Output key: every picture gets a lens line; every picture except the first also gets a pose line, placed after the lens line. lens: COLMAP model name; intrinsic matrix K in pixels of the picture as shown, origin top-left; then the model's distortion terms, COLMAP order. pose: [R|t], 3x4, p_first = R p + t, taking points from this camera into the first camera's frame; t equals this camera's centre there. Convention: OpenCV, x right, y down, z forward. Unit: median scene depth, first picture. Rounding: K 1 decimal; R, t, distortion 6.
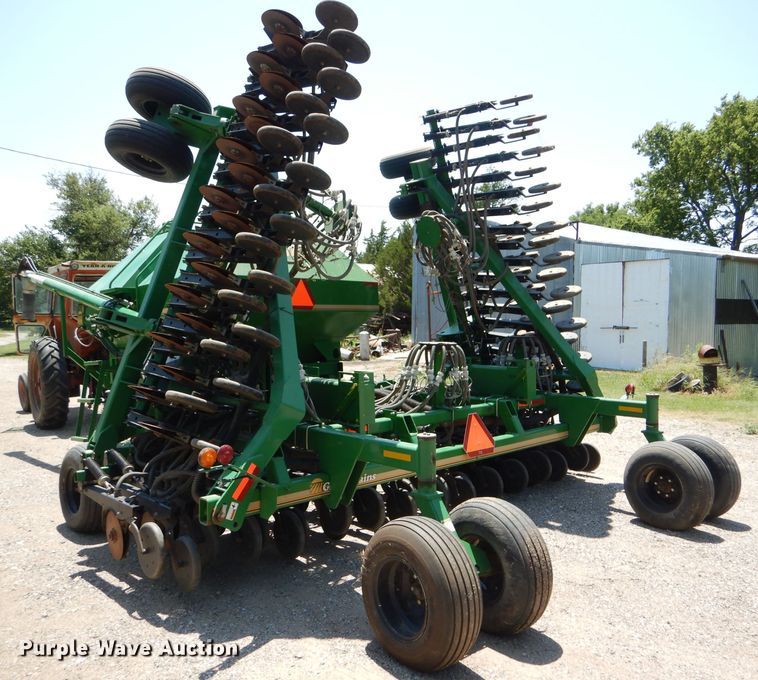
lens RADIAL K [[647.3, 0, 378.7], [0, 647.3, 327.0], [0, 0, 1]] dist [-0.004183, 0.061807]
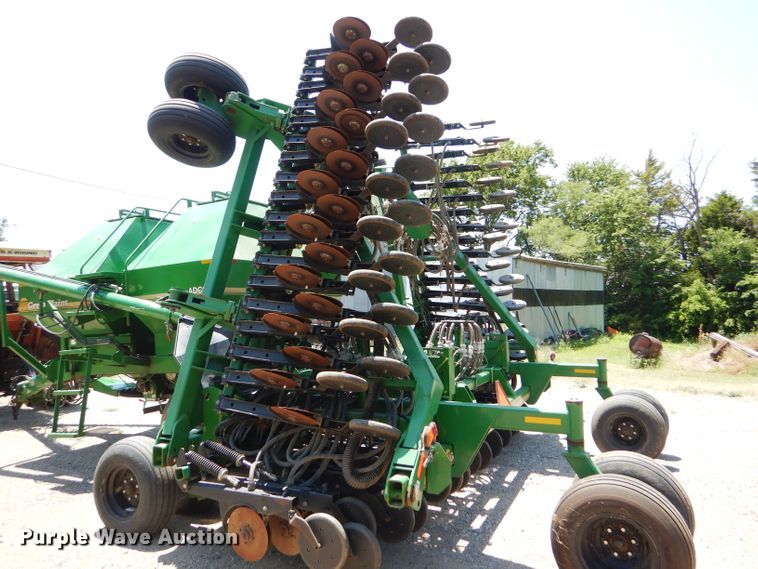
lens RADIAL K [[529.3, 0, 373.6], [0, 529.3, 277.1], [0, 0, 1]] dist [0.000640, -0.001168]
pose [[0.947145, 0.008573, 0.320691, -0.354812], [0.013116, 0.997772, -0.065412, 0.006034], [-0.320537, 0.066161, 0.944923, 0.153287]]
